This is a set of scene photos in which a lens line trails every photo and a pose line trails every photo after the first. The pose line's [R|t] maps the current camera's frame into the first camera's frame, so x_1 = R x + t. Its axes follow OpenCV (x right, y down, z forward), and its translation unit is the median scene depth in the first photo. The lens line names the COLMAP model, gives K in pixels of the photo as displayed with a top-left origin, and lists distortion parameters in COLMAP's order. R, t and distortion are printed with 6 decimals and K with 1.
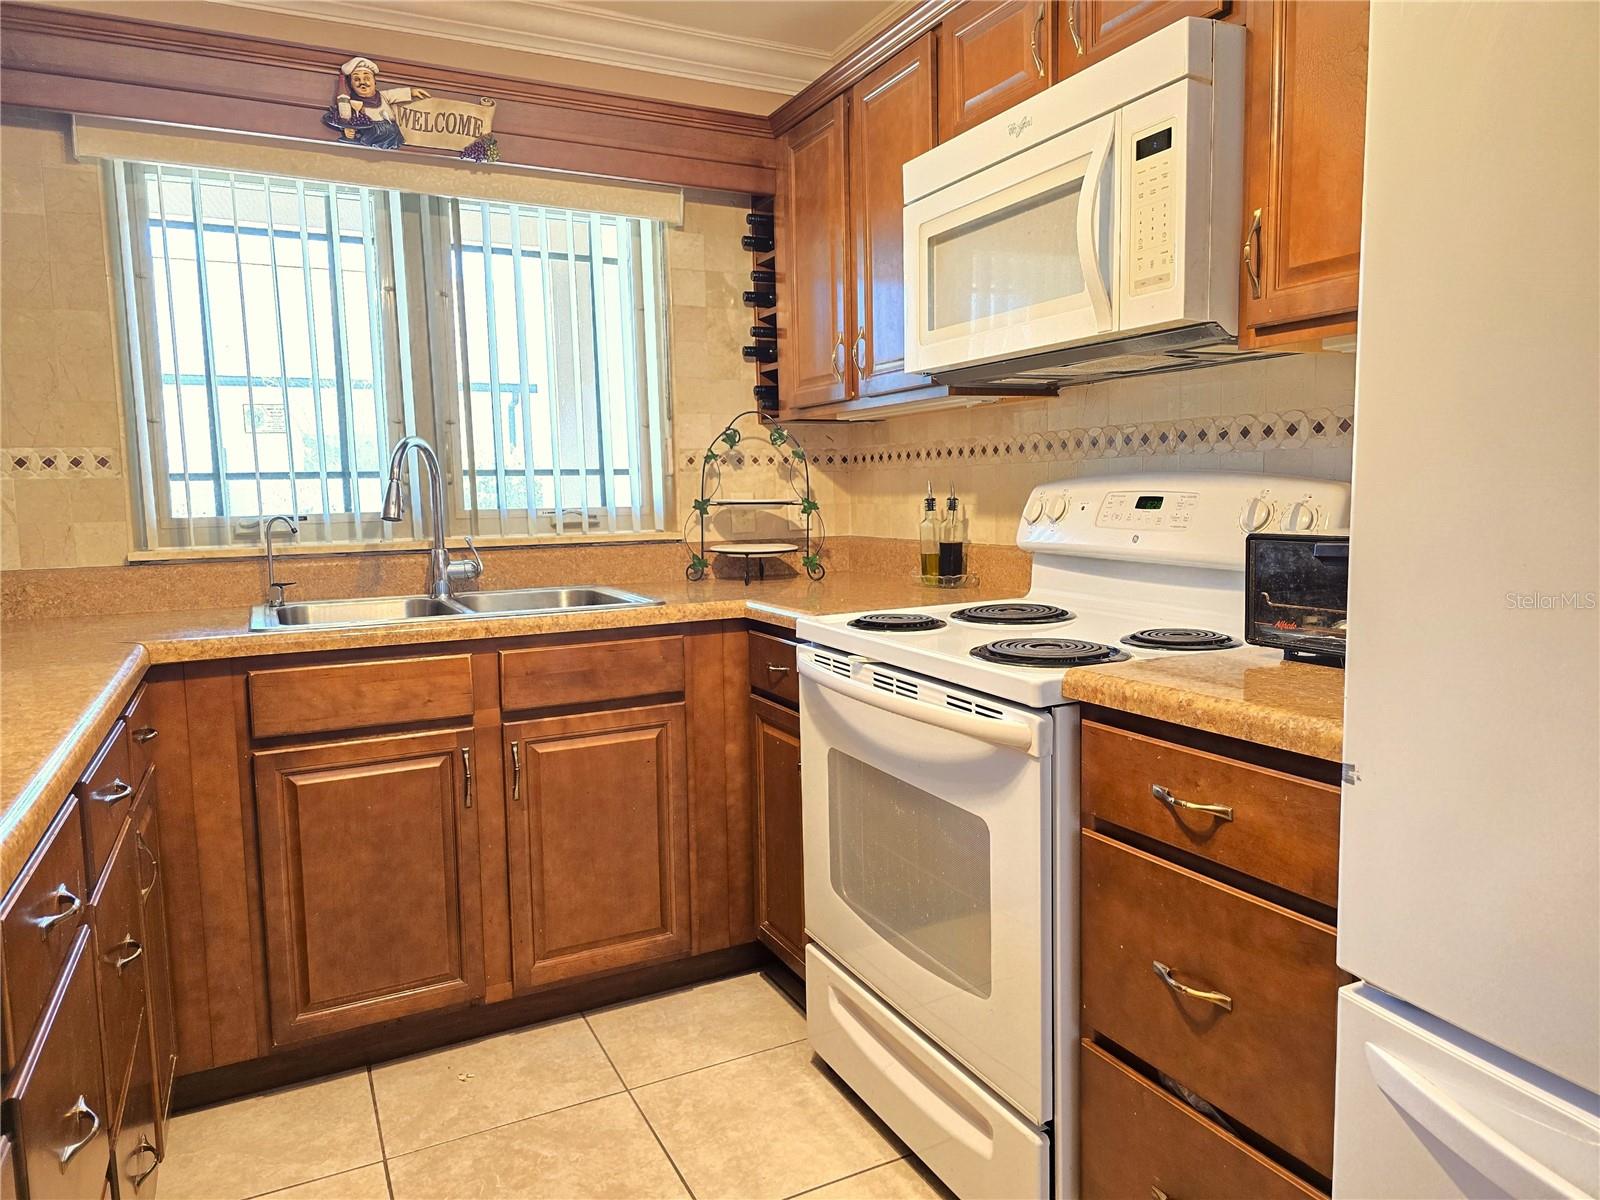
lens RADIAL K [[1076.1, 0, 820.0], [0, 1076.1, 592.6], [0, 0, 1]] dist [0.051202, -0.037180]
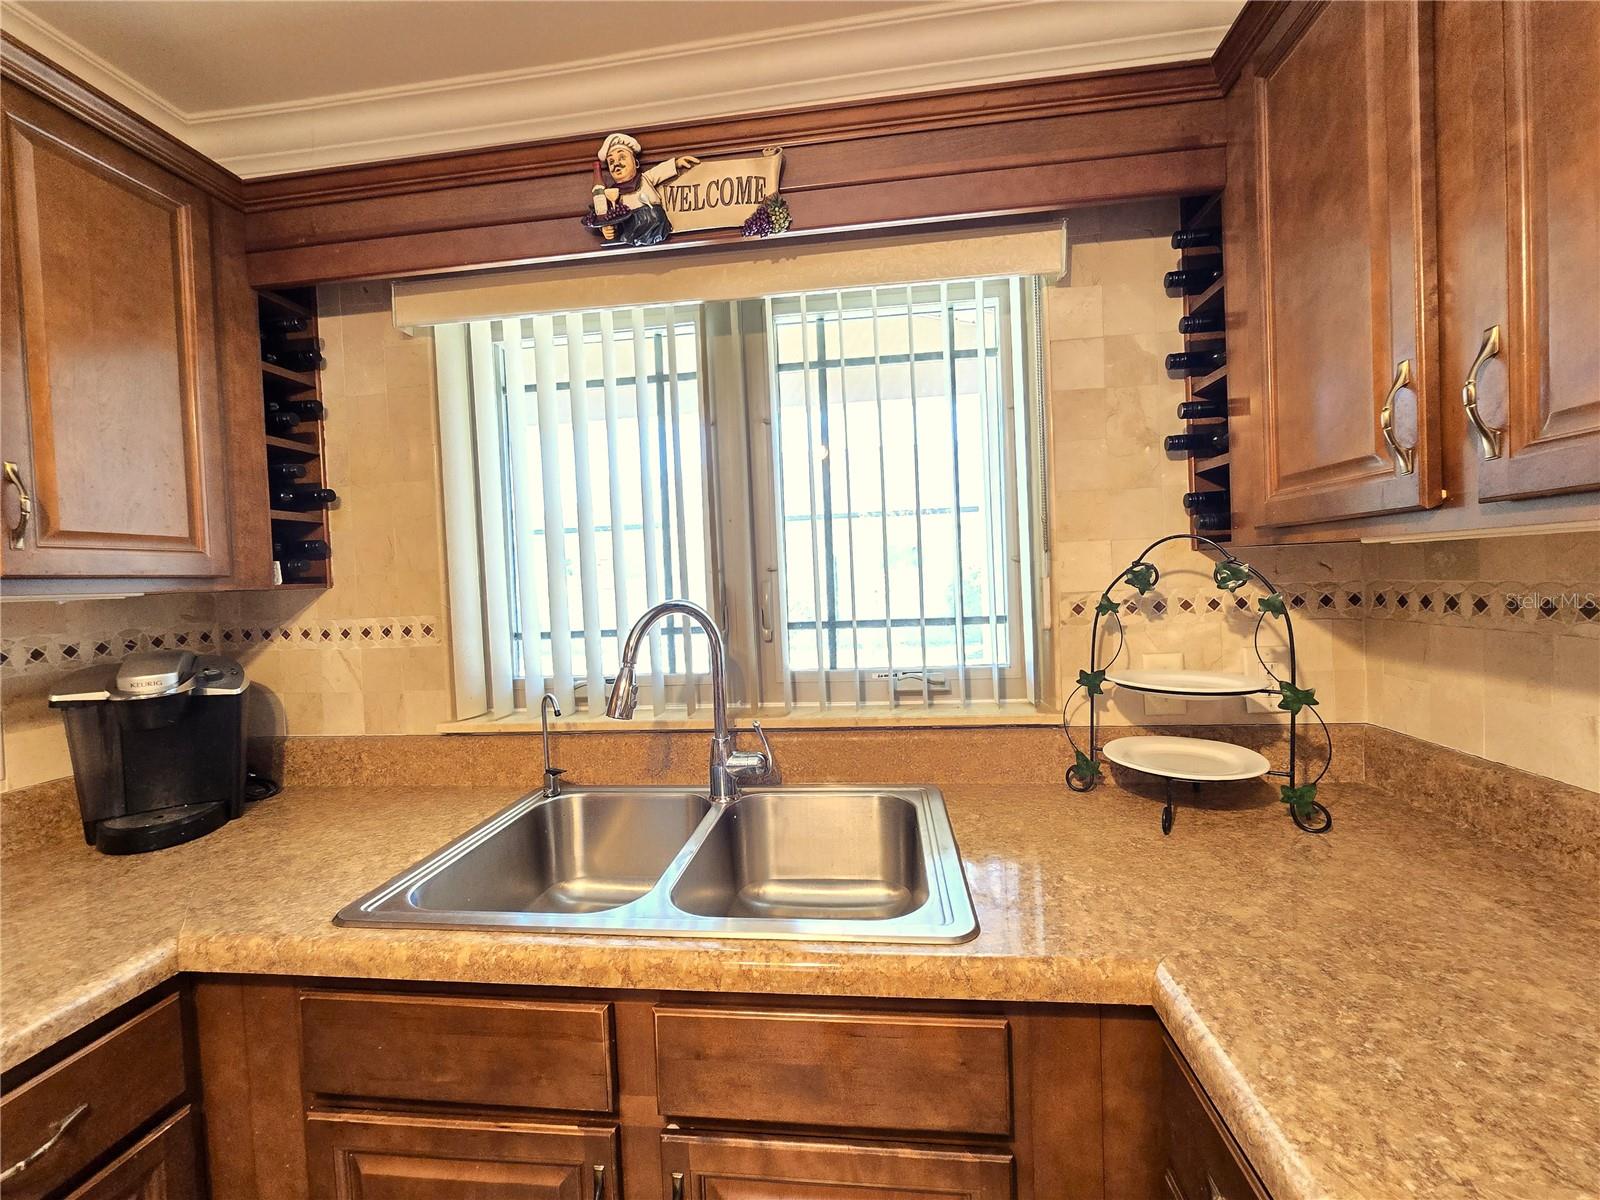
lens RADIAL K [[656.7, 0, 802.5], [0, 656.7, 594.1], [0, 0, 1]] dist [-0.004331, 0.001152]
pose [[0.828115, -0.000397, -0.560559, -0.039198], [-0.029362, 0.998596, -0.044084, -0.139324], [0.559789, 0.052966, 0.826941, 0.711485]]
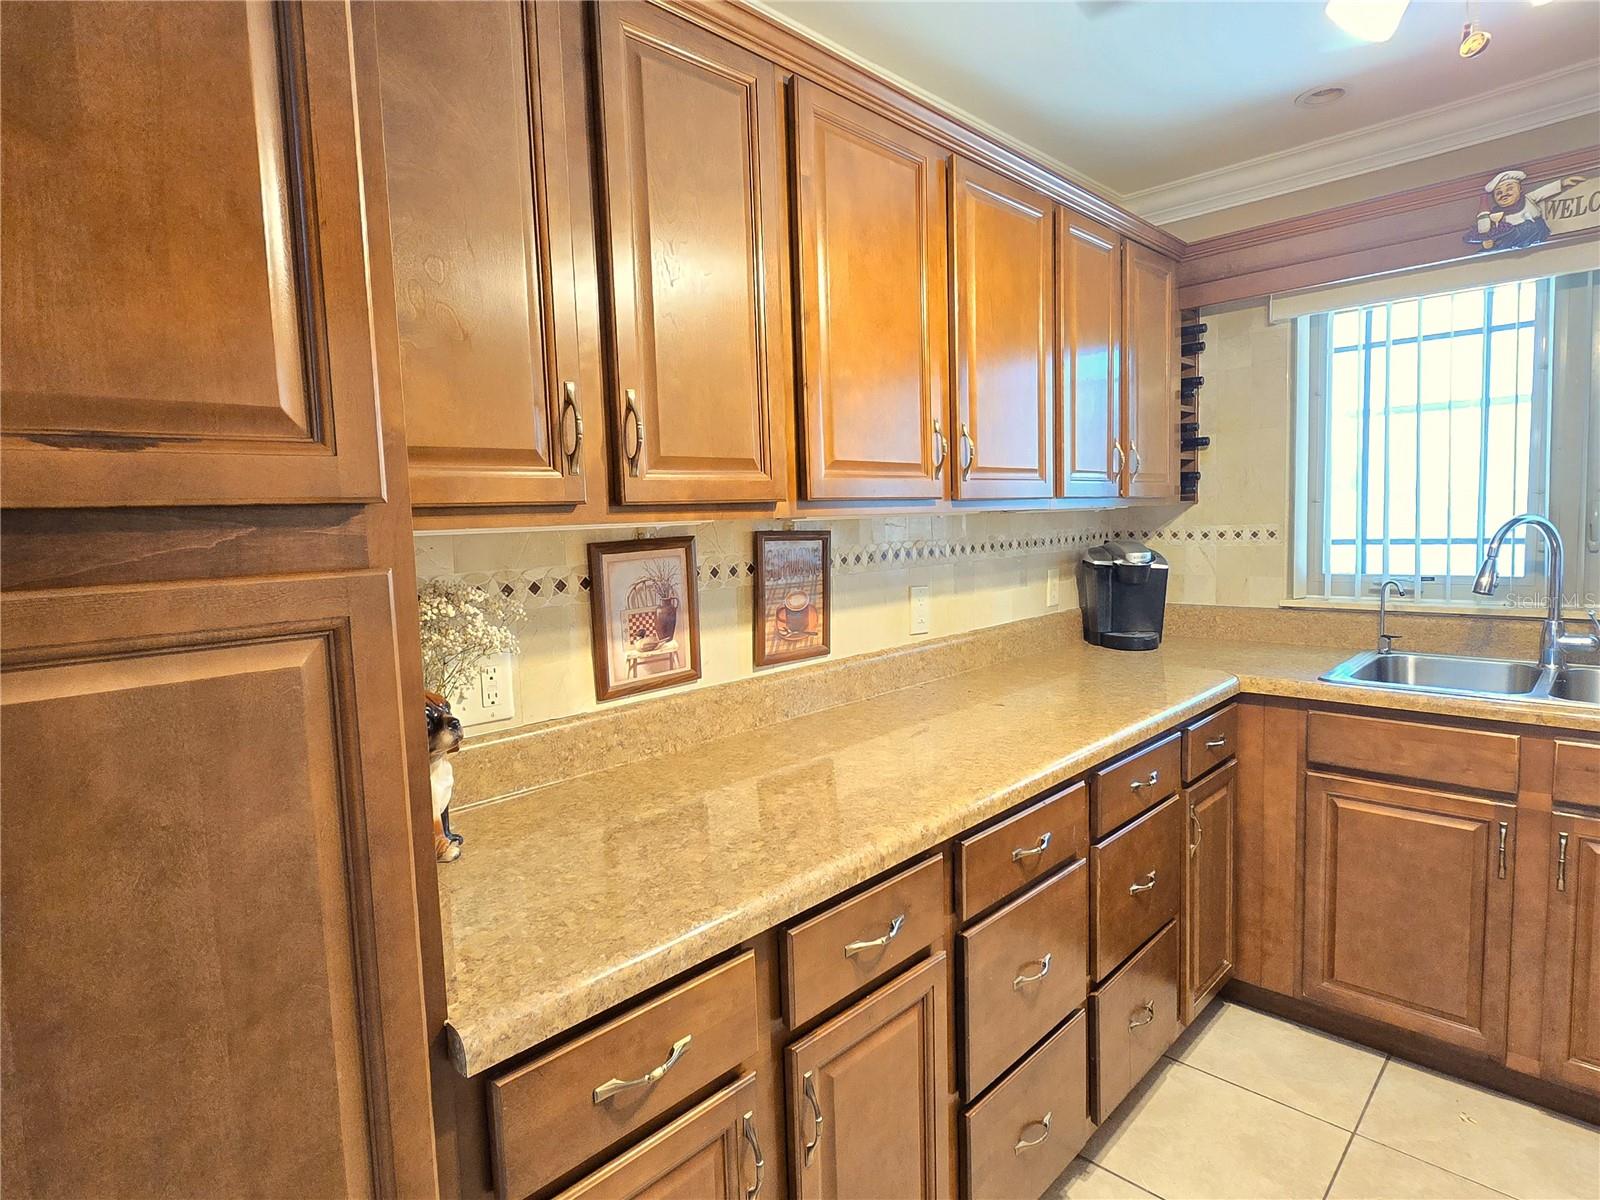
lens RADIAL K [[860.7, 0, 797.2], [0, 860.7, 590.3], [0, 0, 1]] dist [-0.005735, 0.001317]
pose [[0.312808, 0.090547, -0.945491, 0.211534], [-0.064558, 0.995170, 0.073946, -0.092246], [0.947620, 0.037908, 0.317143, 0.072944]]
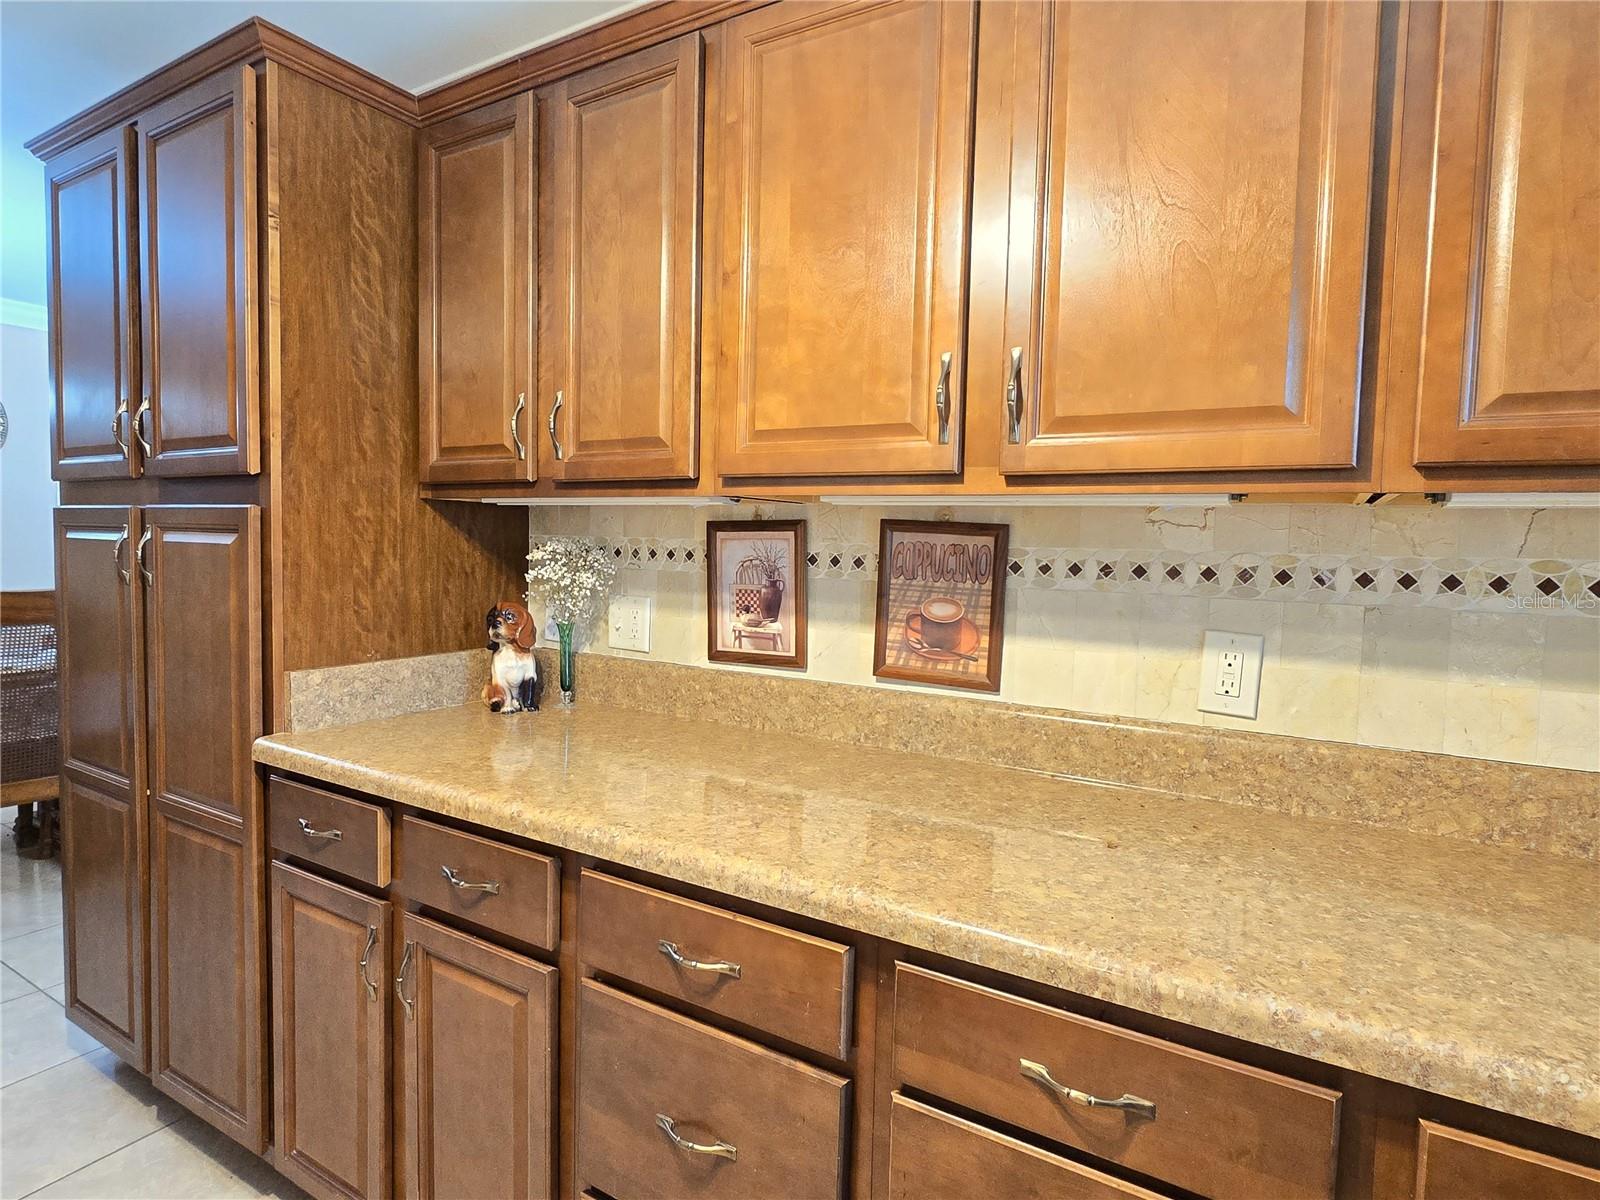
lens RADIAL K [[852.5, 0, 797.9], [0, 852.5, 587.5], [0, 0, 1]] dist [-0.006455, -0.000211]
pose [[-0.846242, 0.026882, -0.532120, -0.126519], [-0.059896, 0.987596, 0.145146, -0.124749], [0.529422, 0.154700, -0.834135, 0.800588]]
